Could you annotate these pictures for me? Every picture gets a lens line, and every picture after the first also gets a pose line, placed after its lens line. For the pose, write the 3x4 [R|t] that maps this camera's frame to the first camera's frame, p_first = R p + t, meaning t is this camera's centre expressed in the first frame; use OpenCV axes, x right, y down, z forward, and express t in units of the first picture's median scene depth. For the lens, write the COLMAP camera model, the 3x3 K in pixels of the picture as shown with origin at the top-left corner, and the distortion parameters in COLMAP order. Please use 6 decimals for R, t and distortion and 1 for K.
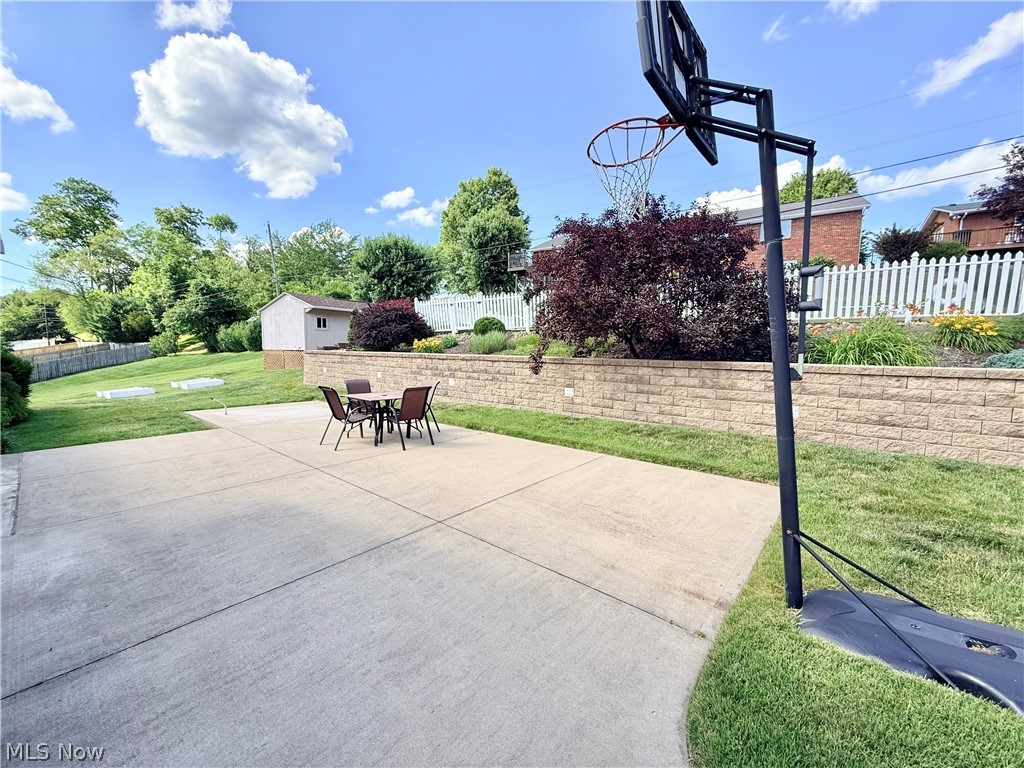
lens RADIAL K [[408.2, 0, 512.0], [0, 408.2, 384.0], [0, 0, 1]] dist [0.000446, 0.000090]
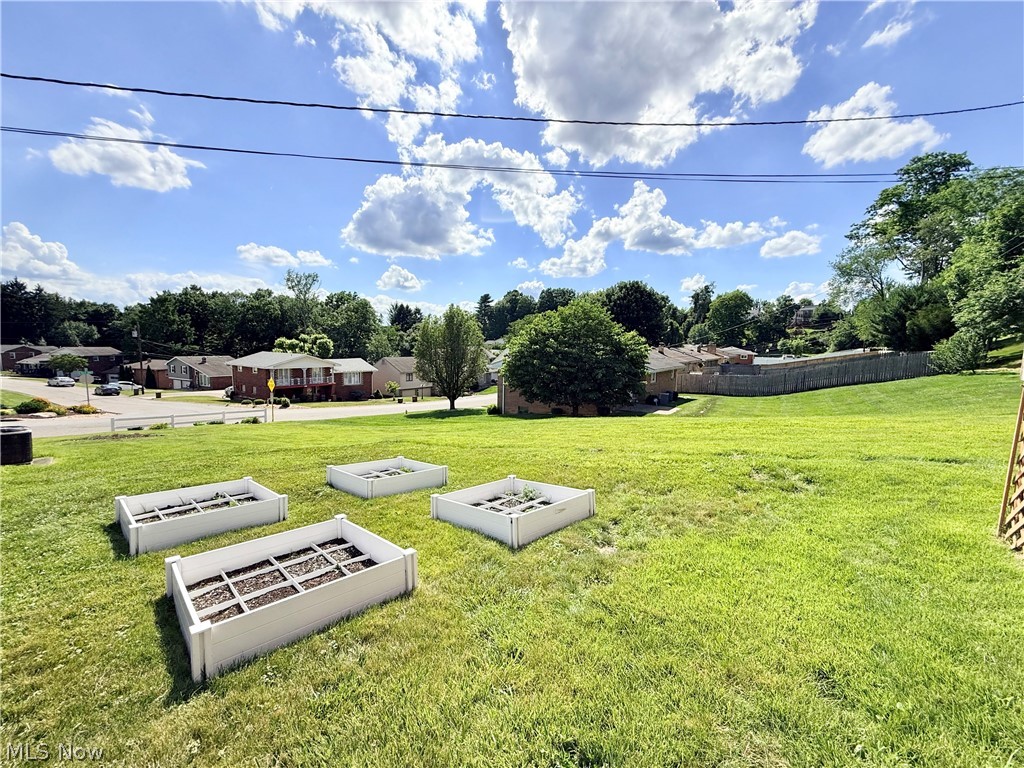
lens RADIAL K [[408.2, 0, 512.0], [0, 408.2, 384.0], [0, 0, 1]] dist [0.000446, 0.000090]
pose [[-0.059917, 0.085867, -0.994503, -0.232145], [-0.112802, 0.989329, 0.092217, -0.037272], [0.991809, 0.117708, -0.049591, 0.415010]]
